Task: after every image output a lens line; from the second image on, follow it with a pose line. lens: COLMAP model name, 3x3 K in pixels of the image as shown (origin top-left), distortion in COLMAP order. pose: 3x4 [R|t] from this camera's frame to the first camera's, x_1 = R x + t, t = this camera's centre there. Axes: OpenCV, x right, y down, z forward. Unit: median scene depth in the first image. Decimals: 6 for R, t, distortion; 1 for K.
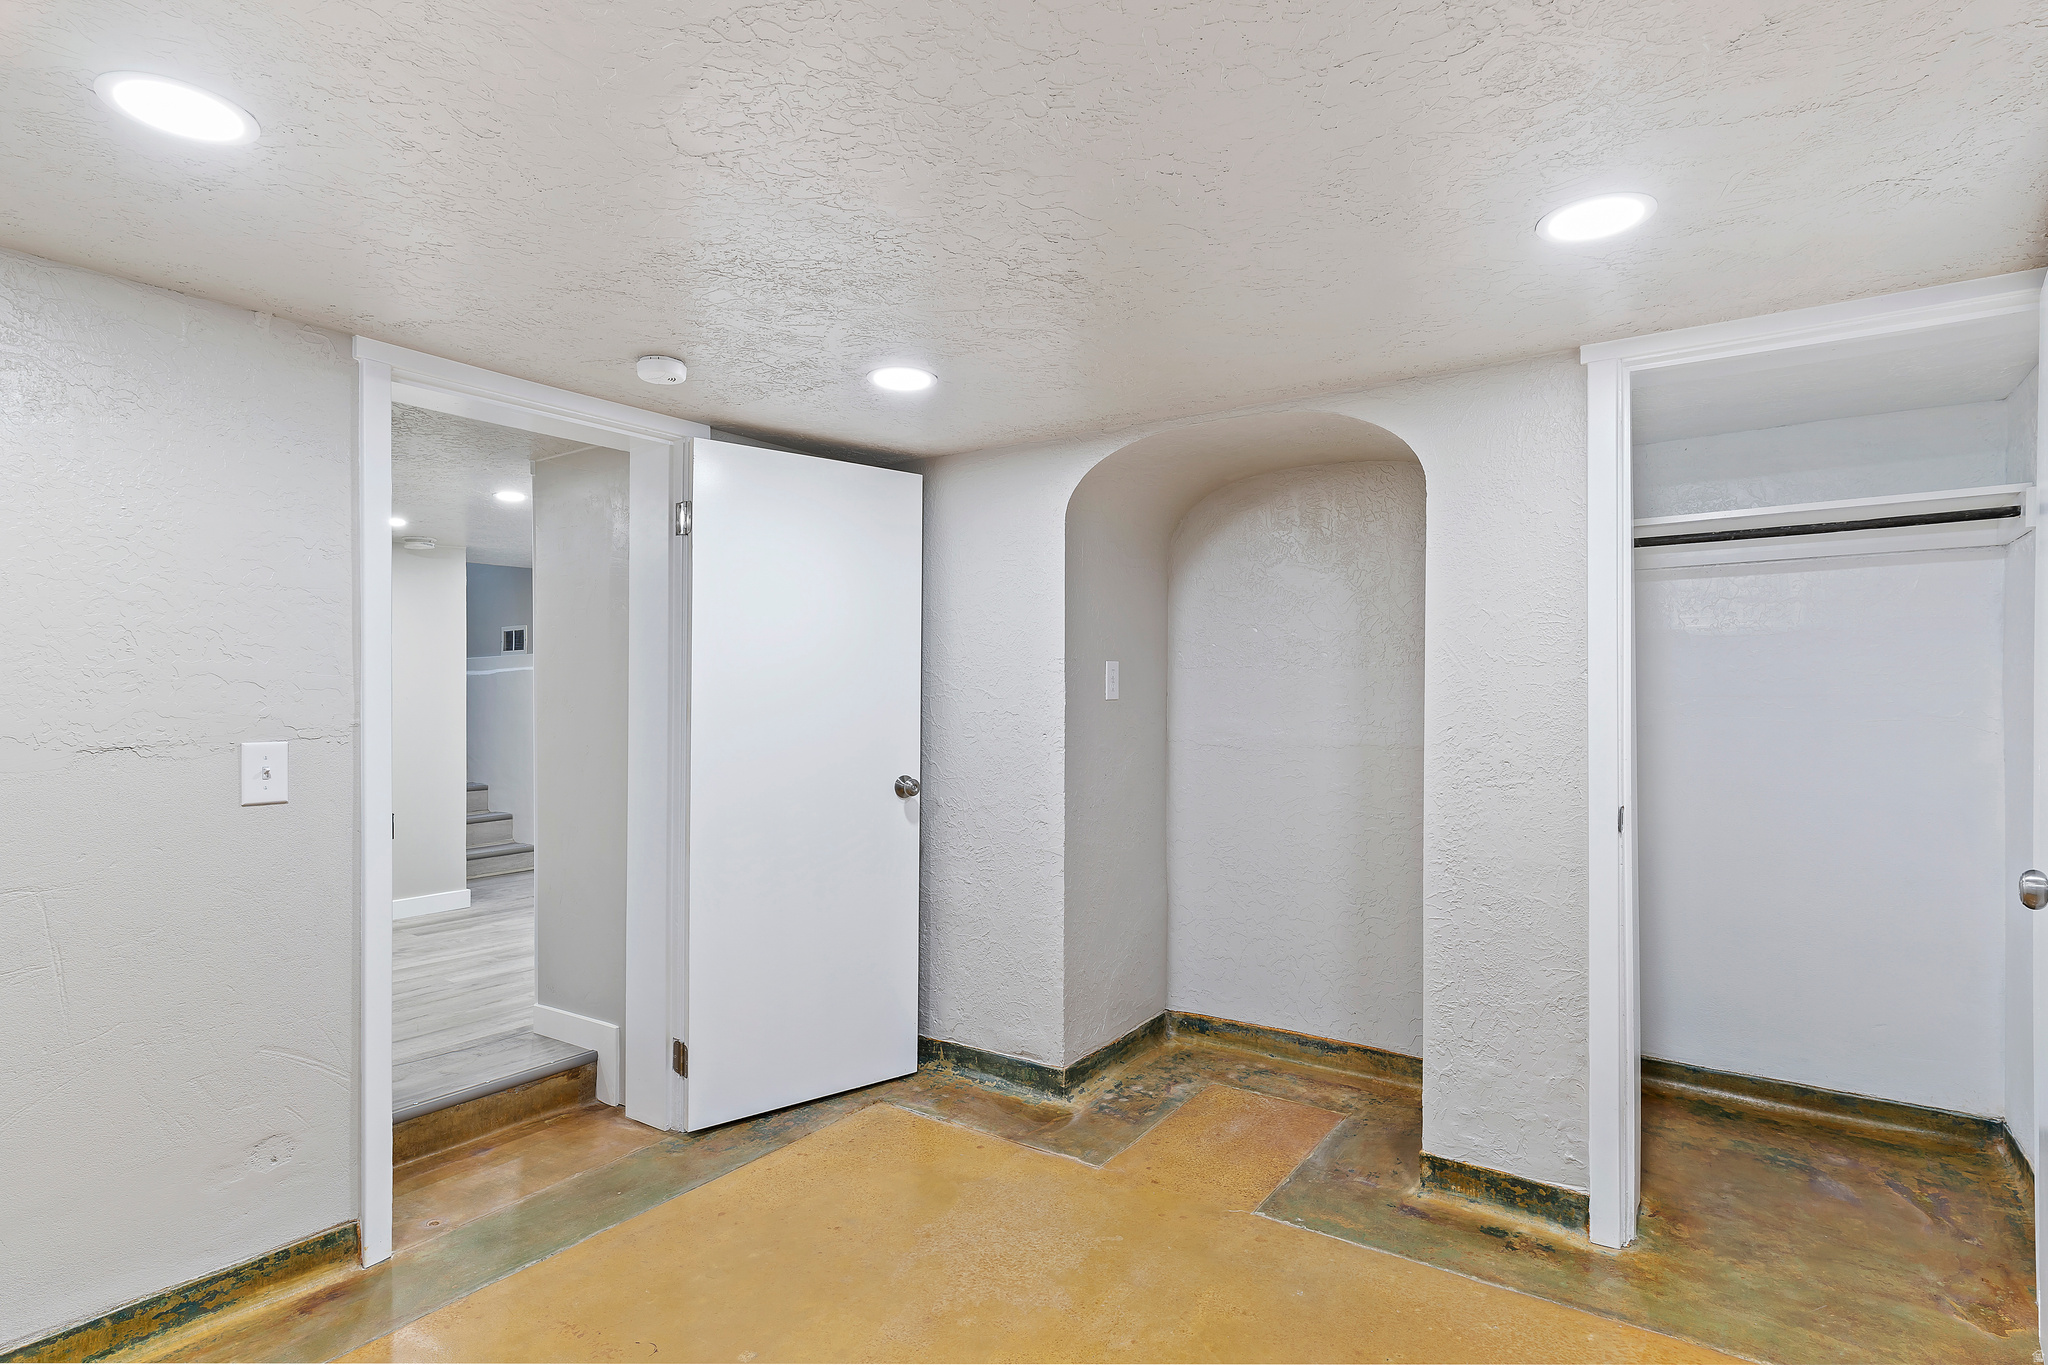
lens RADIAL K [[1028.5, 0, 1010.6], [0, 1028.5, 699.0], [0, 0, 1]] dist [0.001524, 0.001161]
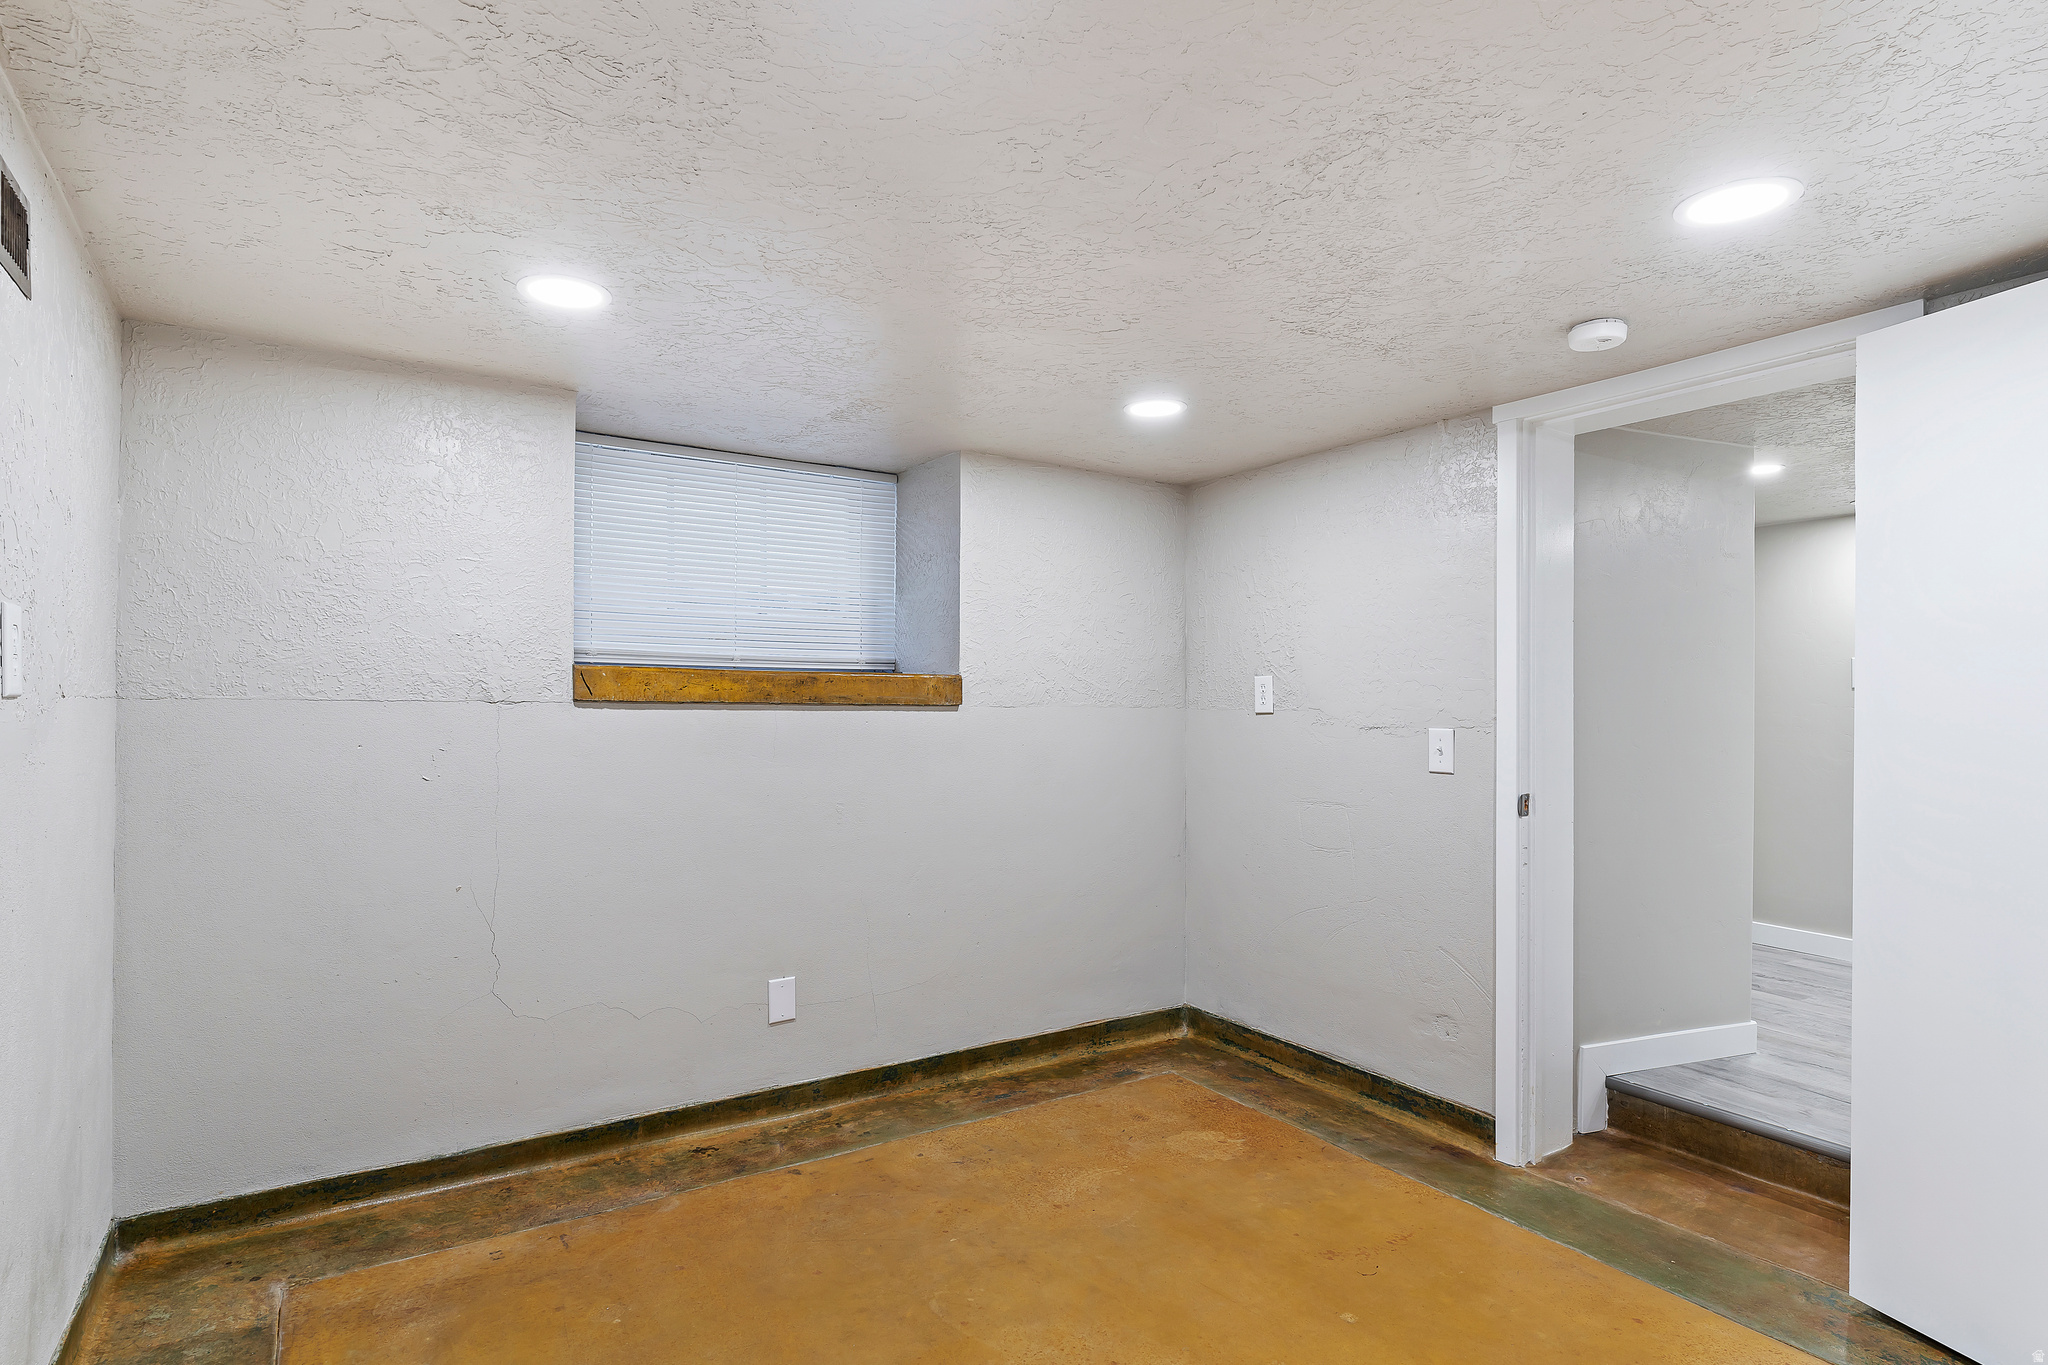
lens RADIAL K [[1028.5, 0, 1011.0], [0, 1028.5, 689.3], [0, 0, 1]] dist [0.001524, 0.001161]
pose [[-0.361112, -0.009145, -0.932477, 0.686604], [-0.001578, 0.999956, -0.009196, 0.001912], [0.932521, -0.001850, -0.361111, 0.842794]]
